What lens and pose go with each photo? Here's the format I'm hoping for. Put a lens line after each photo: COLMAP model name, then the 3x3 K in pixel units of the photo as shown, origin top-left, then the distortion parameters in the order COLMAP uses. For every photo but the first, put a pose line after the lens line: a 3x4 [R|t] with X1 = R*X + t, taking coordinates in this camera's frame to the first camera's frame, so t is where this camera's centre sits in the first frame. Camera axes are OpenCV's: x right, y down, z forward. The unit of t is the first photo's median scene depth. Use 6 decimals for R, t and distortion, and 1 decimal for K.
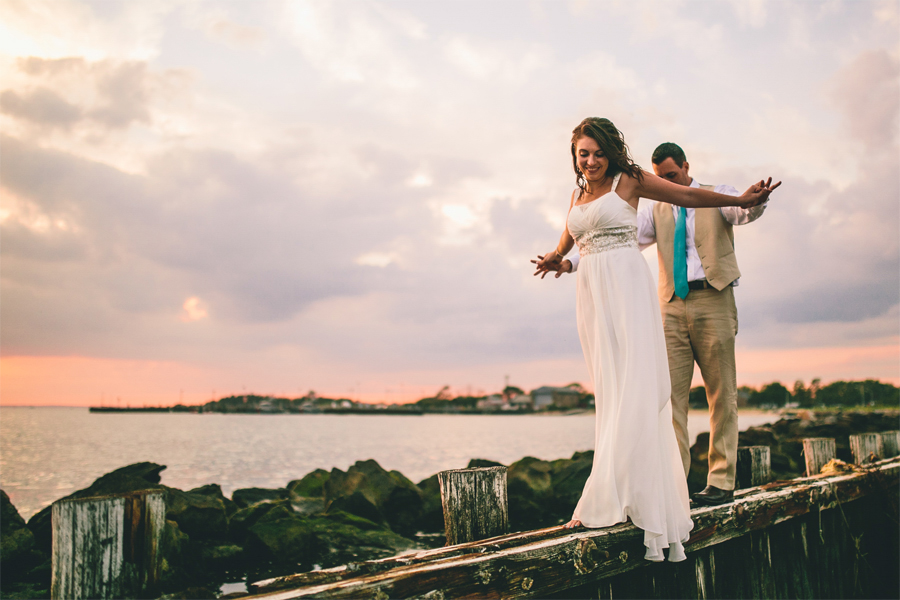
lens RADIAL K [[912.4, 0, 450.0], [0, 912.4, 300.0], [0, 0, 1]] dist [-0.024848, 0.005555]
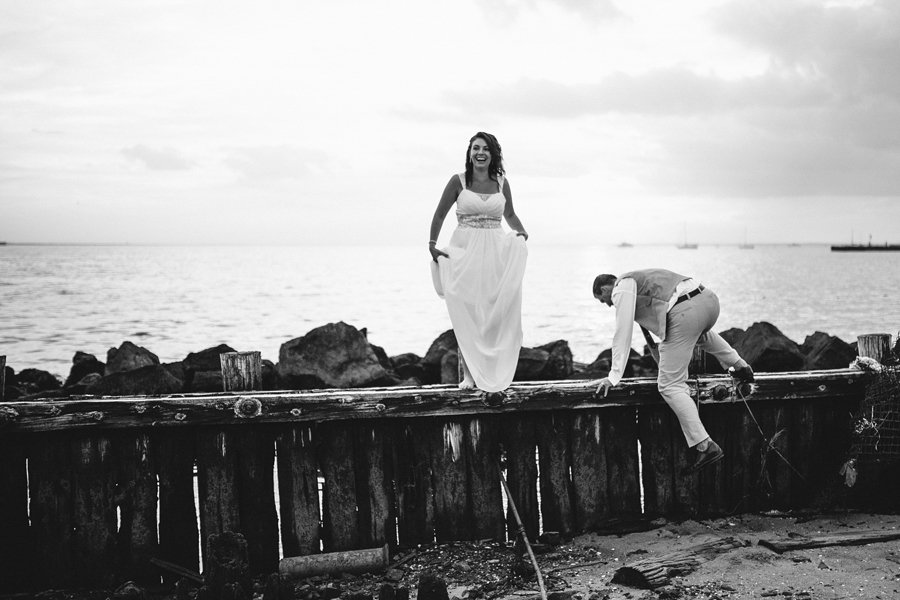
lens RADIAL K [[912.4, 0, 450.0], [0, 912.4, 300.0], [0, 0, 1]] dist [-0.024848, 0.005555]
pose [[0.749011, 0.026471, -0.662028, 1.450090], [0.088550, 0.986238, 0.139619, -0.113022], [0.656613, -0.163199, 0.736359, 0.026438]]
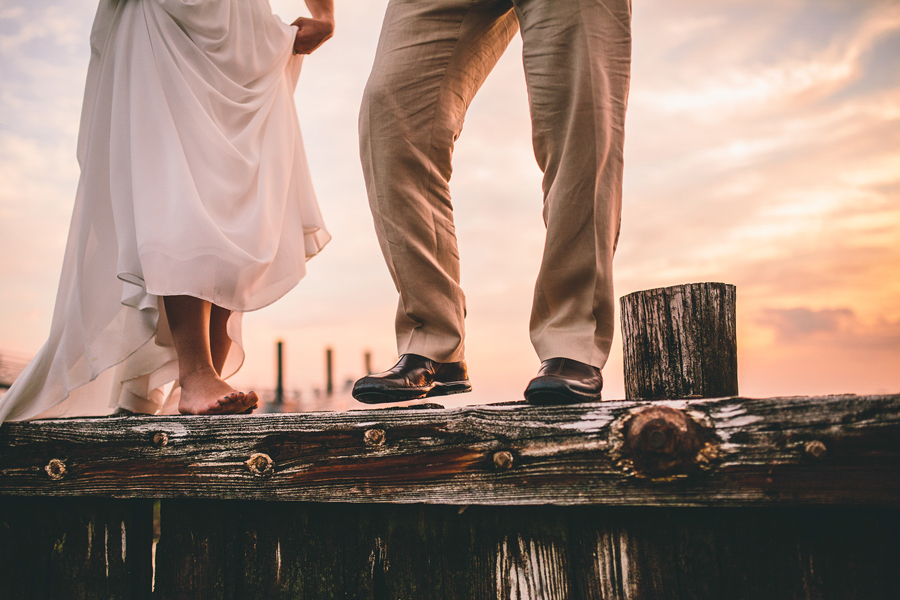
lens RADIAL K [[912.4, 0, 450.0], [0, 912.4, 300.0], [0, 0, 1]] dist [-0.024848, 0.005555]
pose [[0.217106, -0.104868, -0.970499, 0.777577], [0.158646, 0.984785, -0.070922, 0.257823], [0.963170, -0.138568, 0.230439, 1.112992]]
